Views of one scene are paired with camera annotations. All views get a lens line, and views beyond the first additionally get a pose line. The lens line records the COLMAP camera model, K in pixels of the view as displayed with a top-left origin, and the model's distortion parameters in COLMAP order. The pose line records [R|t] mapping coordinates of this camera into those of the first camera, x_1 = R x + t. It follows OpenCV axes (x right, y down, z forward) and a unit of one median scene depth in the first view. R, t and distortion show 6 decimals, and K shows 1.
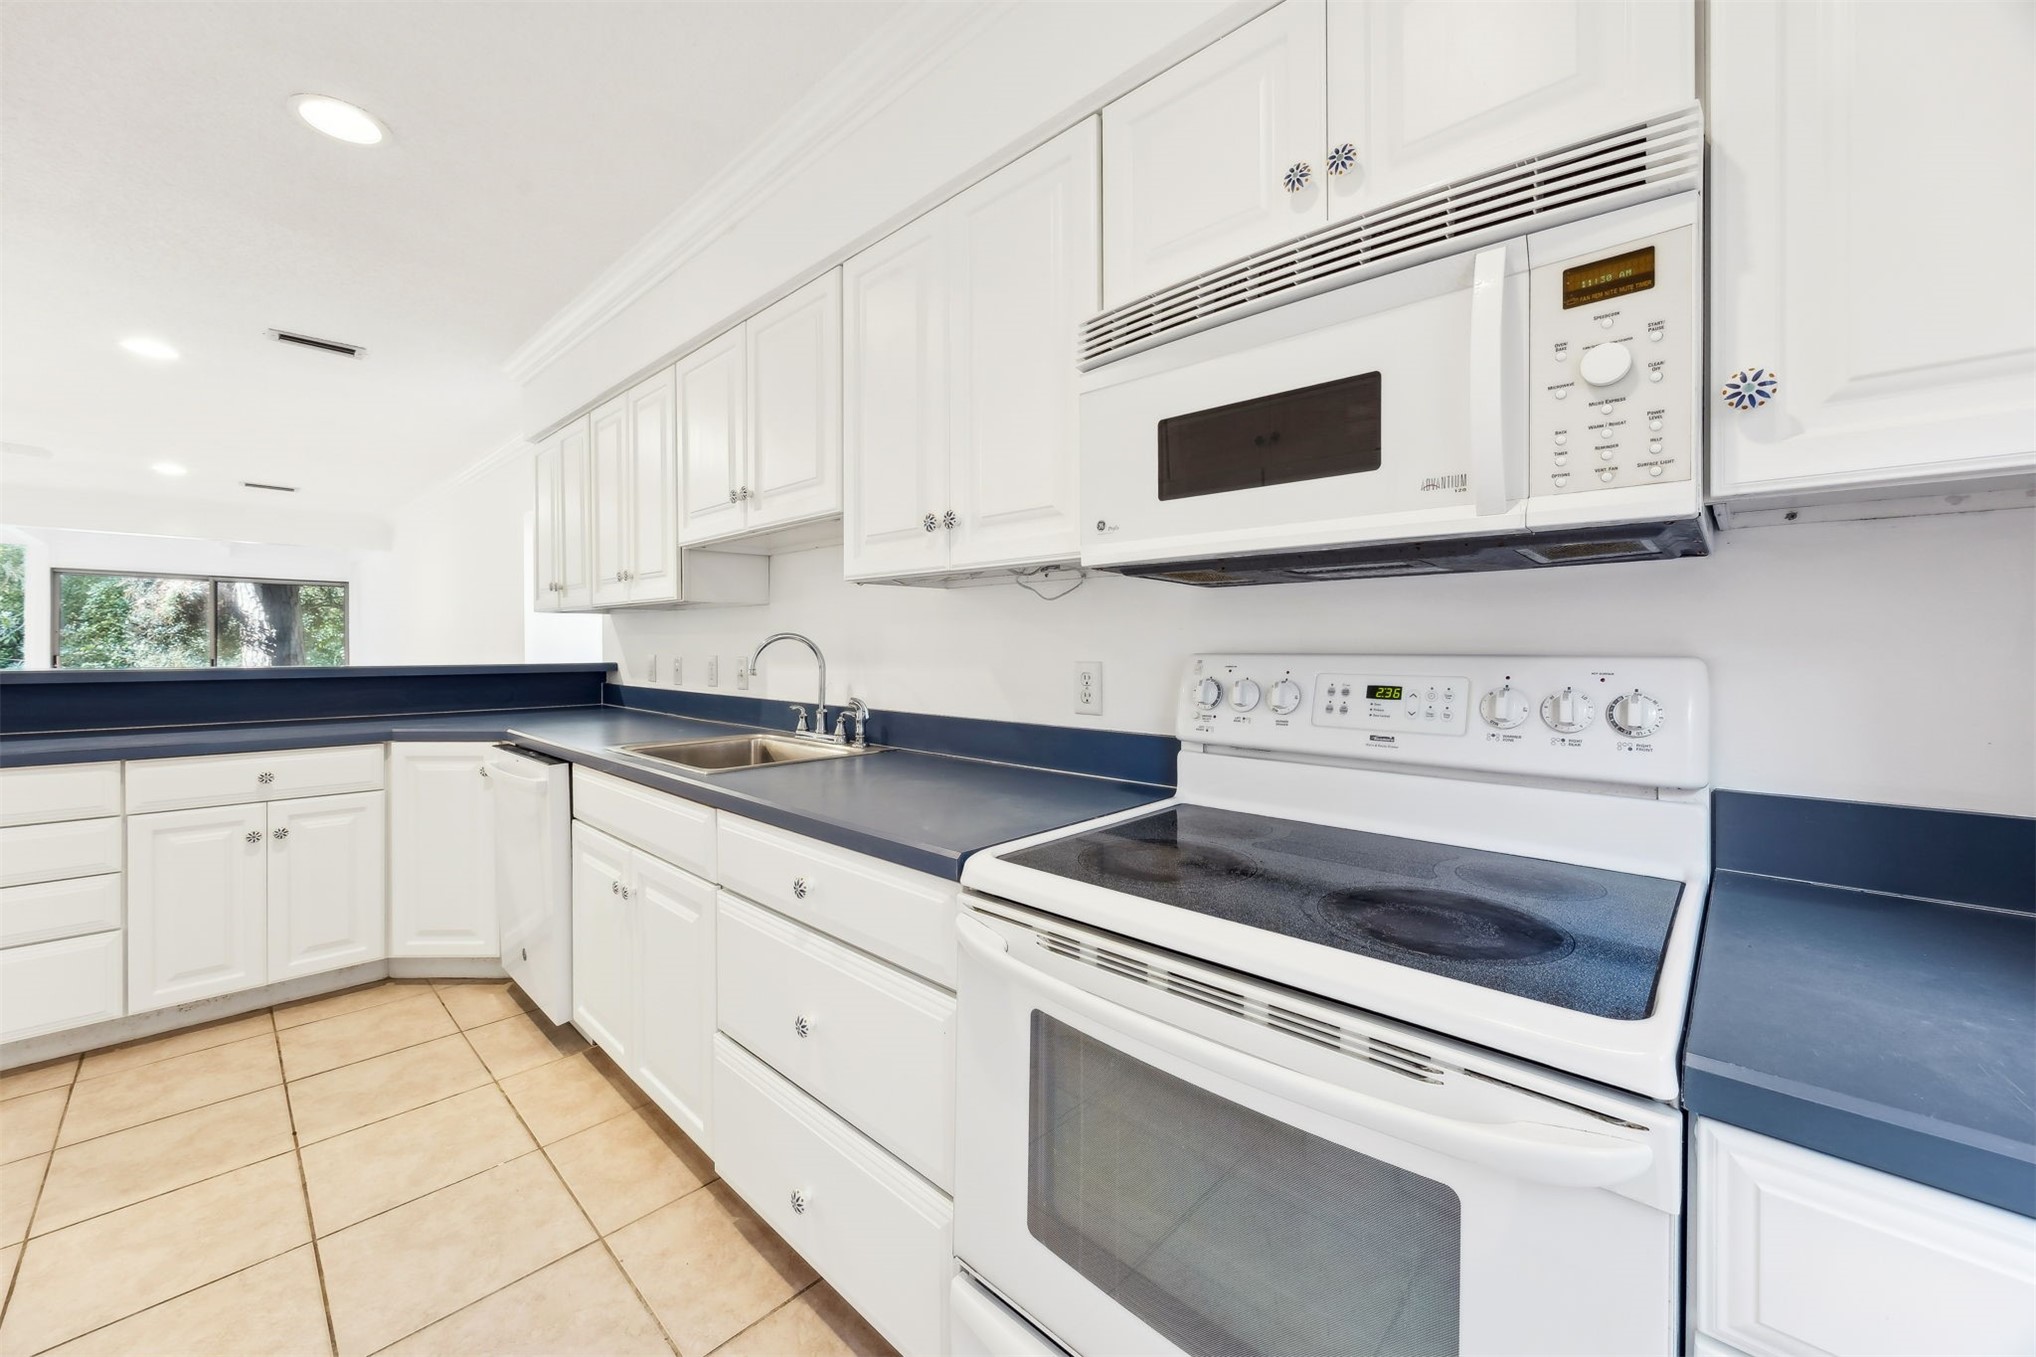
lens RADIAL K [[776.2, 0, 994.3], [0, 776.2, 649.8], [0, 0, 1]] dist [-0.001748, -0.000055]
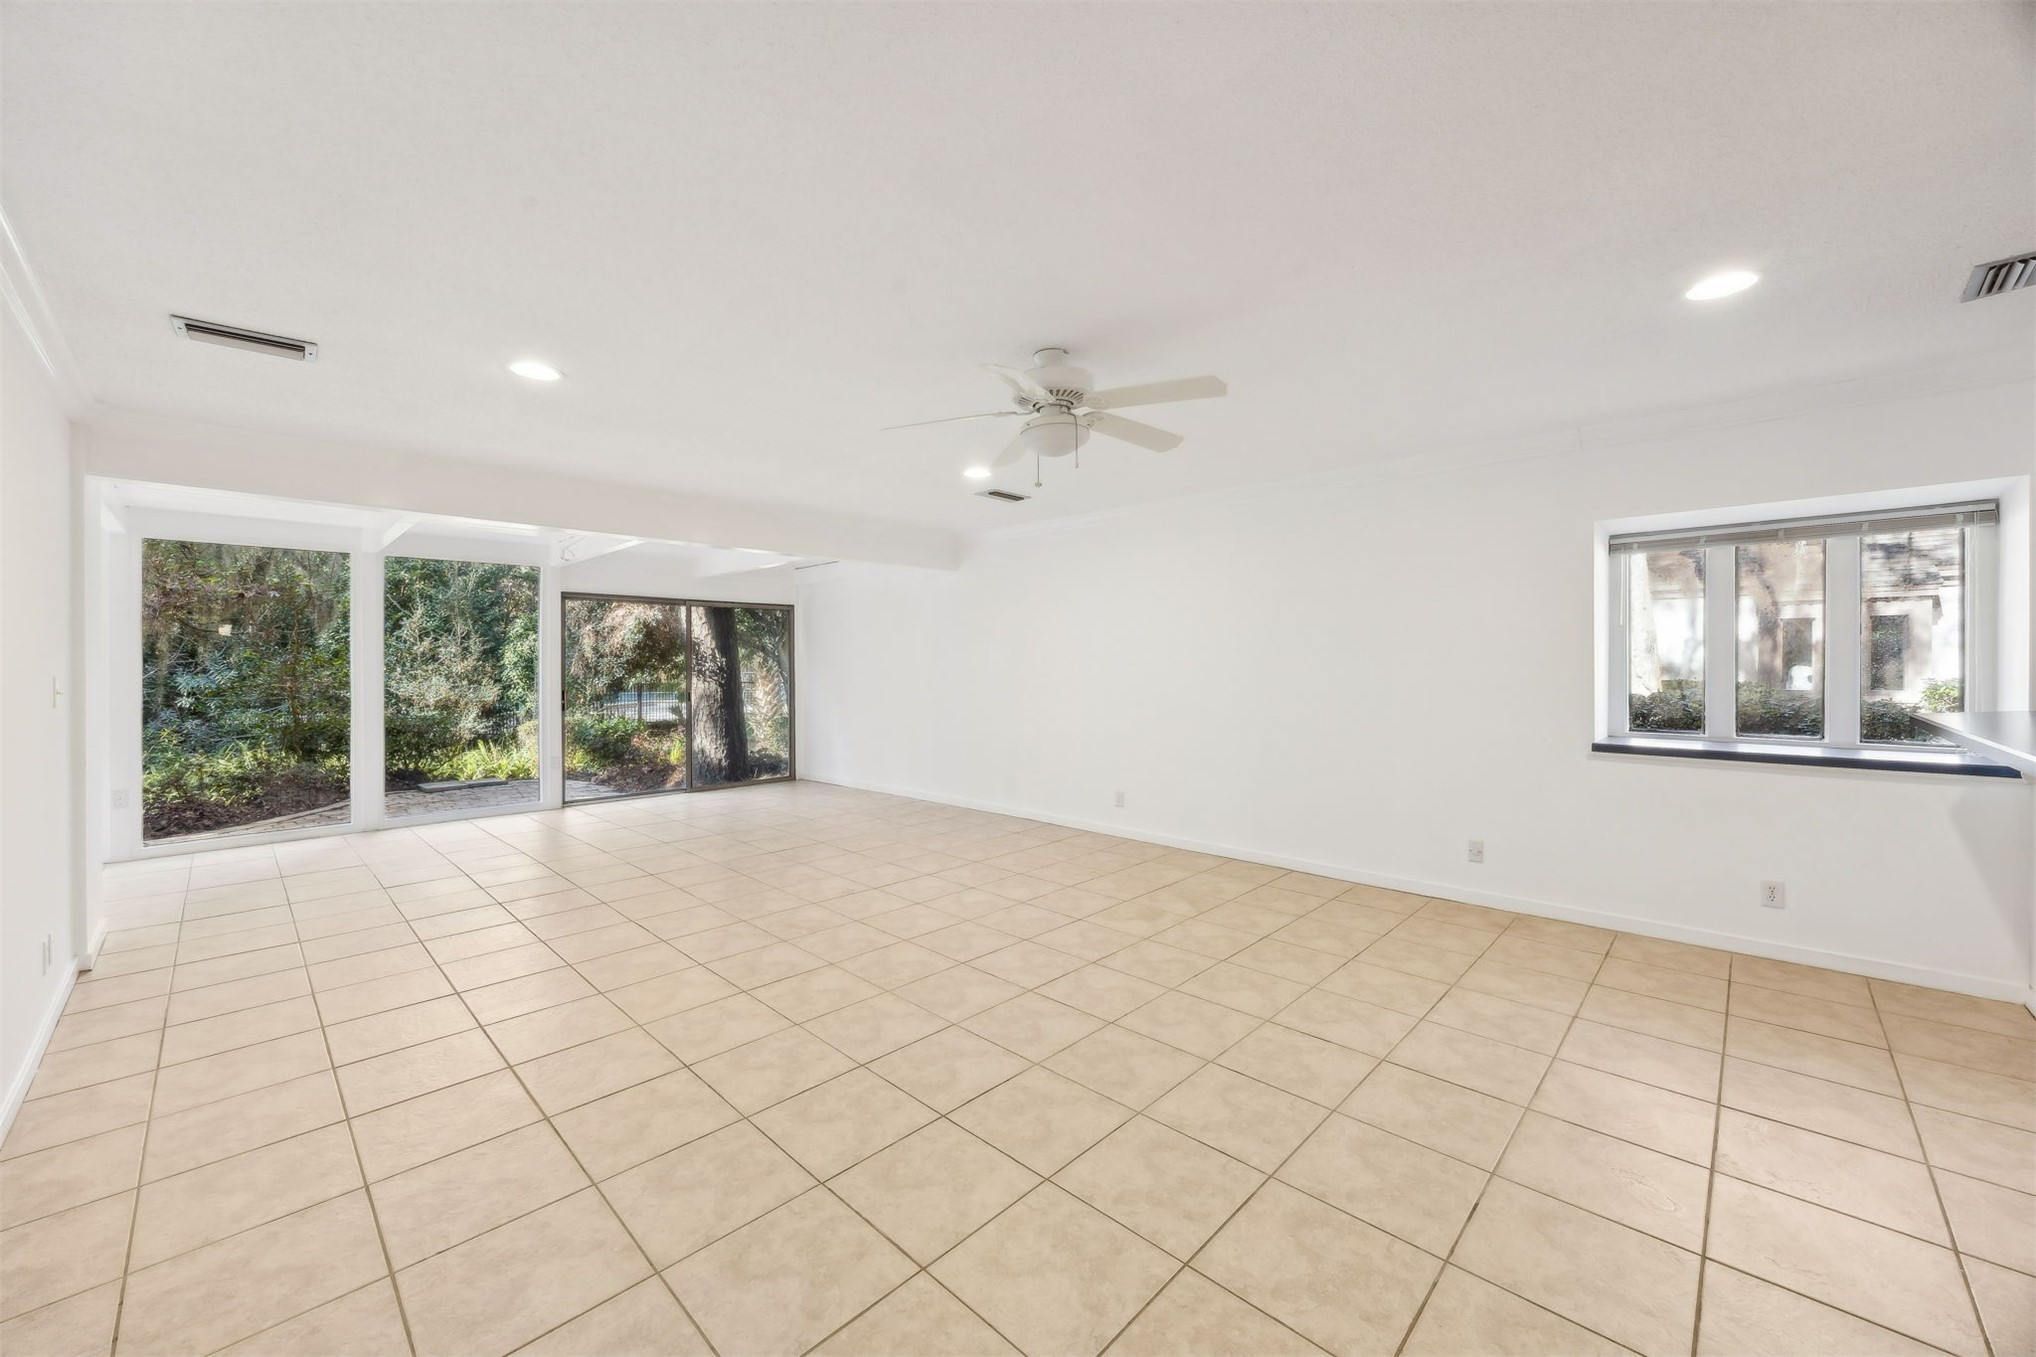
lens RADIAL K [[769.8, 0, 1008.4], [0, 769.8, 659.1], [0, 0, 1]] dist [-0.002847, -0.000261]
pose [[0.999968, -0.007885, -0.001040, -2.181296], [0.007874, 0.999917, -0.010167, -0.049606], [0.001120, 0.010159, 0.999948, 0.359102]]
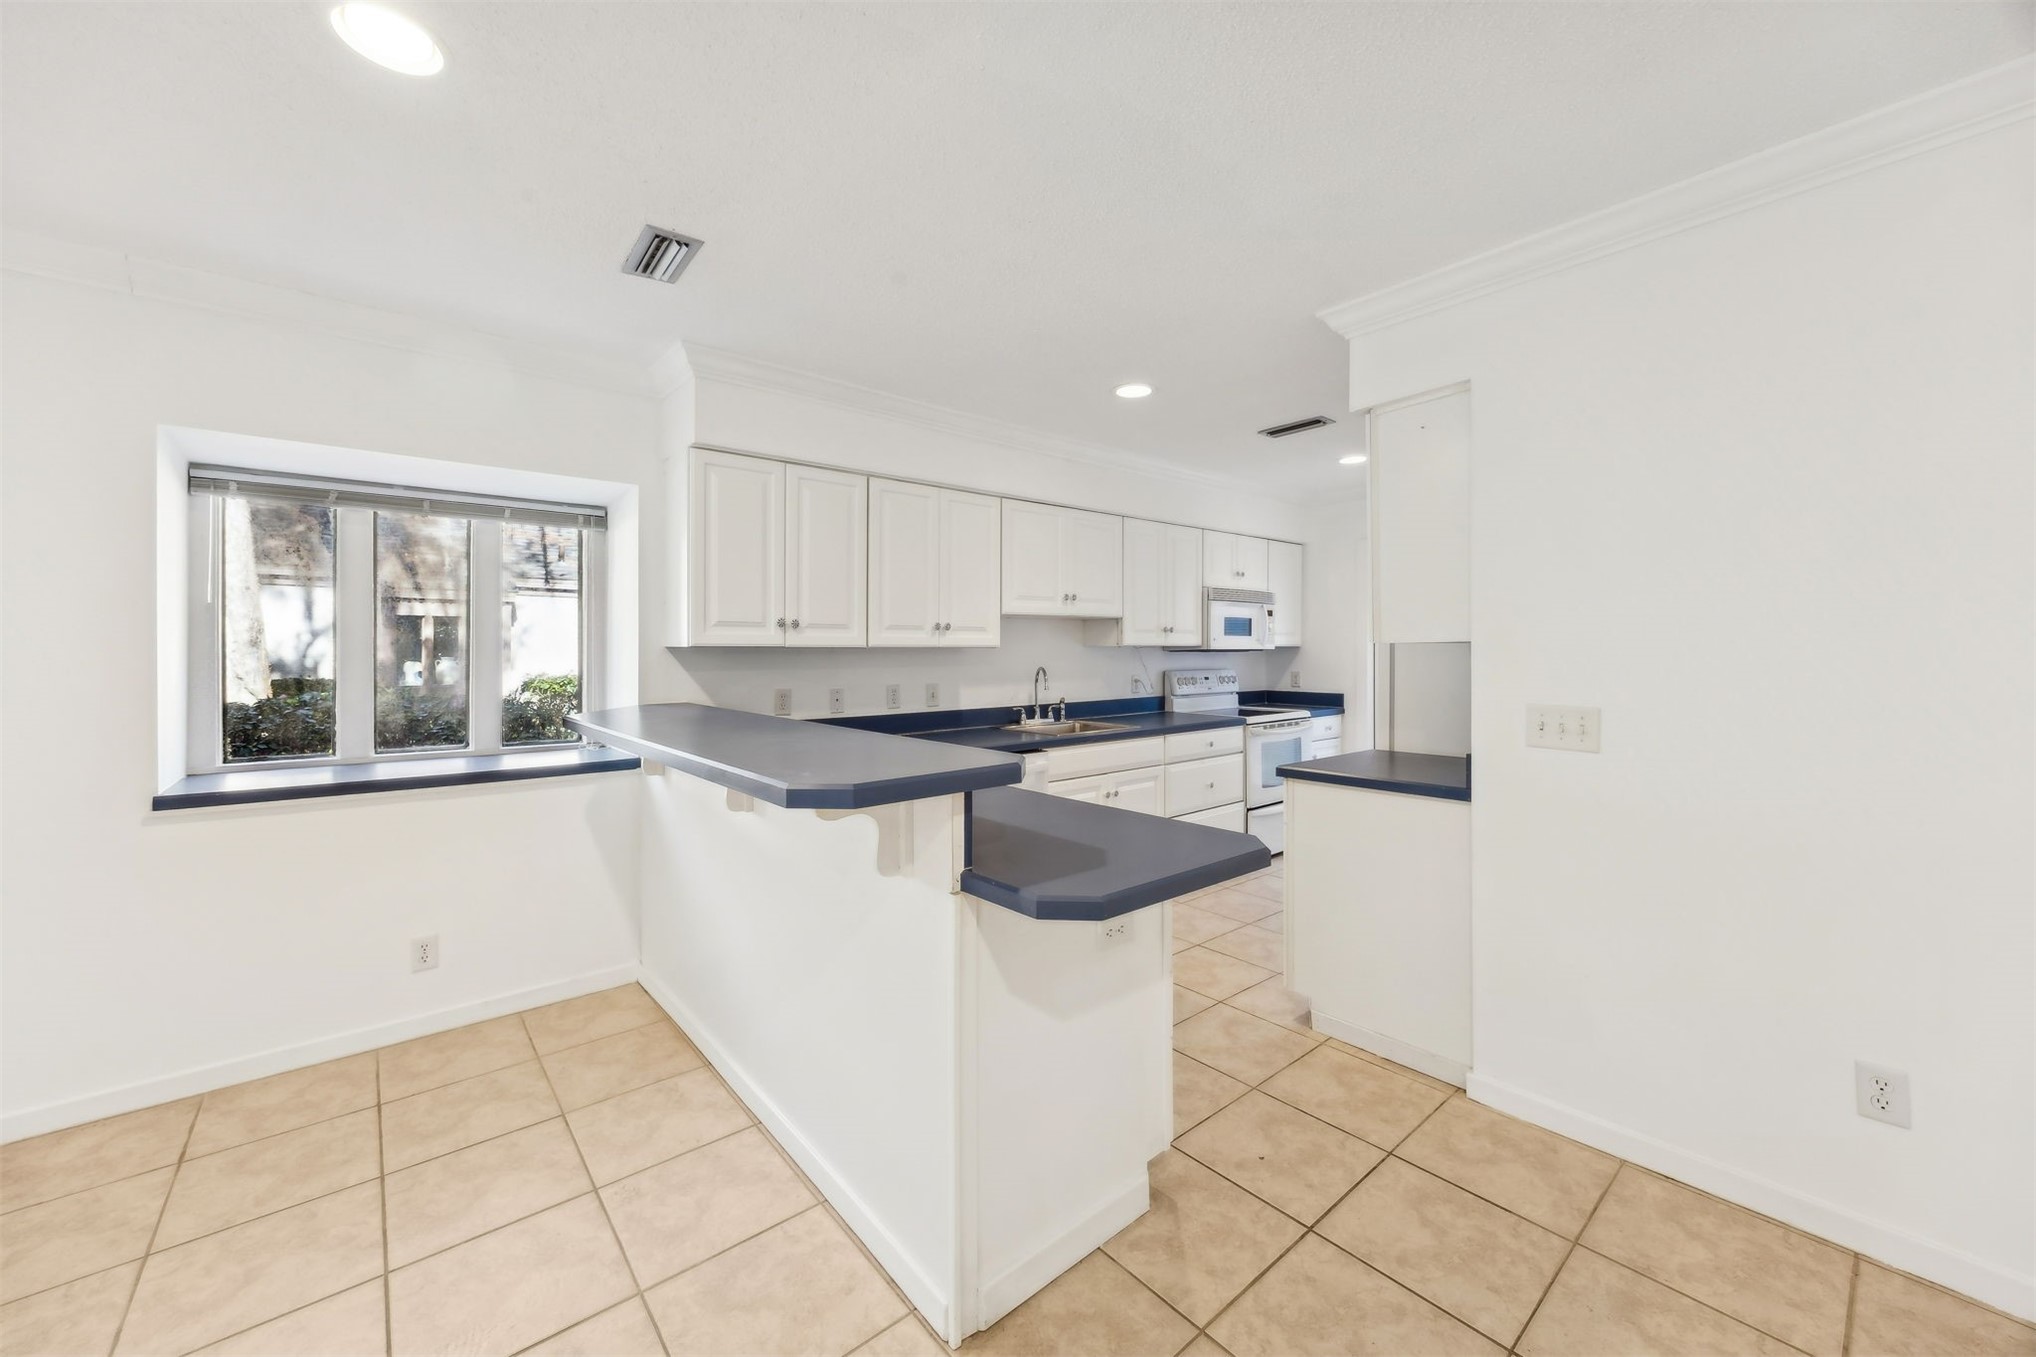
lens RADIAL K [[773.6, 0, 1019.4], [0, 773.6, 656.7], [0, 0, 1]] dist [-0.004806, -0.000159]
pose [[0.092395, -0.009133, 0.995681, -1.847571], [0.009189, 0.999923, 0.008319, -0.053133], [-0.995680, 0.008381, 0.092471, 0.764382]]
